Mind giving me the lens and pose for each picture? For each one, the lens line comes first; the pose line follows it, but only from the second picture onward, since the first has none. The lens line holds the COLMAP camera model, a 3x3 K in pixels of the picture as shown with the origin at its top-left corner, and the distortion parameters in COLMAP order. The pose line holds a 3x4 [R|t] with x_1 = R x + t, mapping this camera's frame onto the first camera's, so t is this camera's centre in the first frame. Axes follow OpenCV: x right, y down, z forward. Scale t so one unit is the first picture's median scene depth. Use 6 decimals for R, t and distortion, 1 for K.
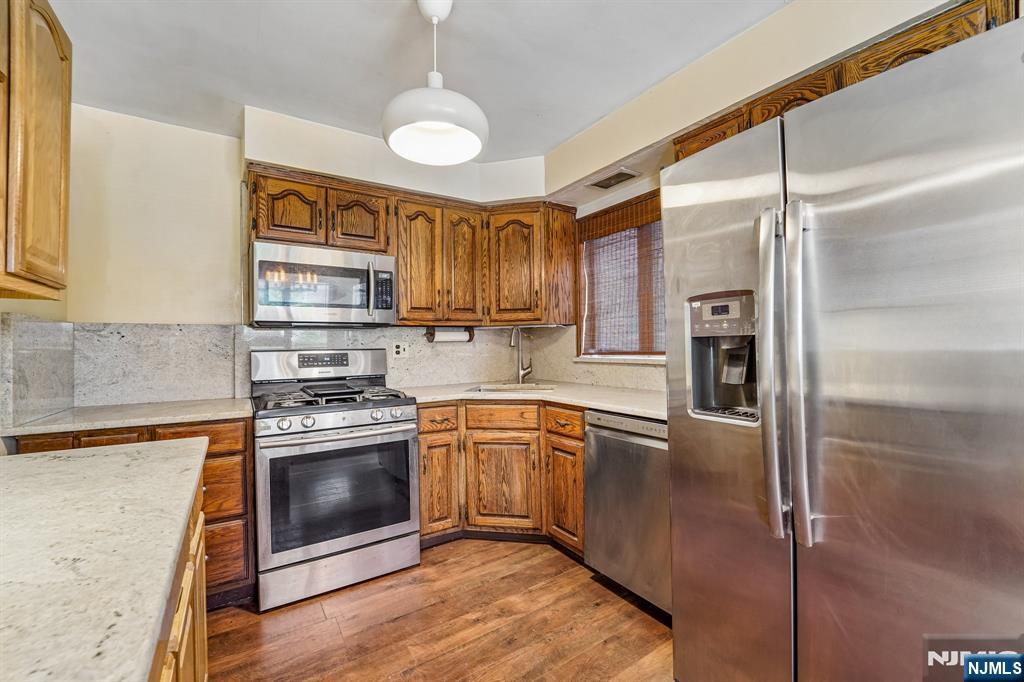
lens RADIAL K [[421.6, 0, 512.0], [0, 421.6, 341.0], [0, 0, 1]] dist [-0.014199, 0.000062]
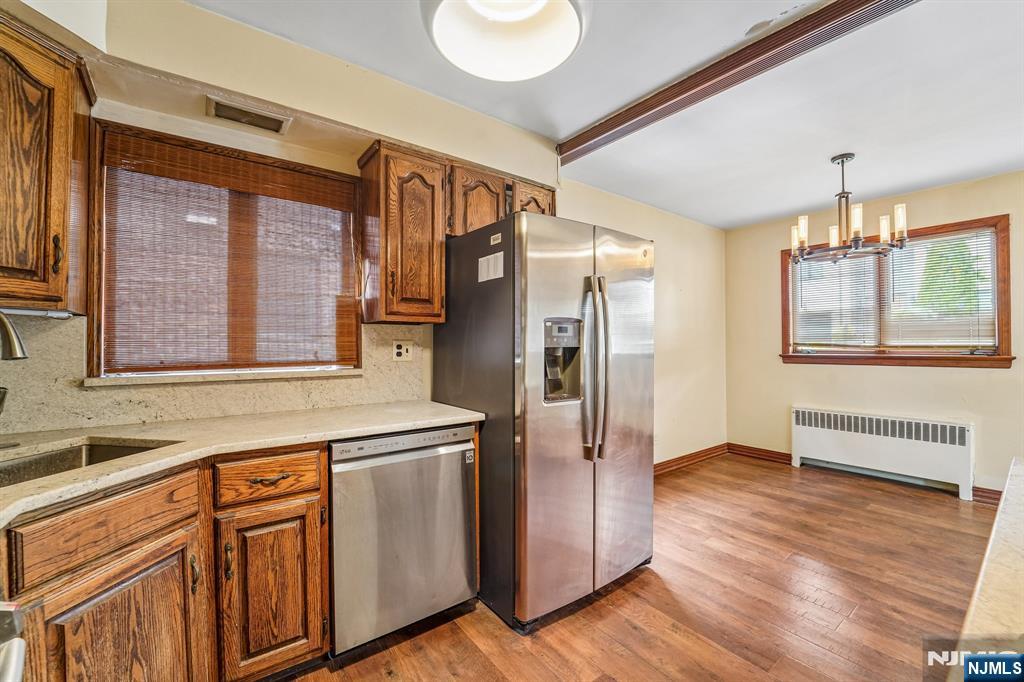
lens RADIAL K [[421.6, 0, 512.0], [0, 421.6, 341.0], [0, 0, 1]] dist [-0.014199, 0.000062]
pose [[-0.058986, 0.024217, 0.997965, -0.529488], [-0.006635, 0.999674, -0.024651, 0.002312], [-0.998237, -0.008076, -0.058806, 0.682007]]
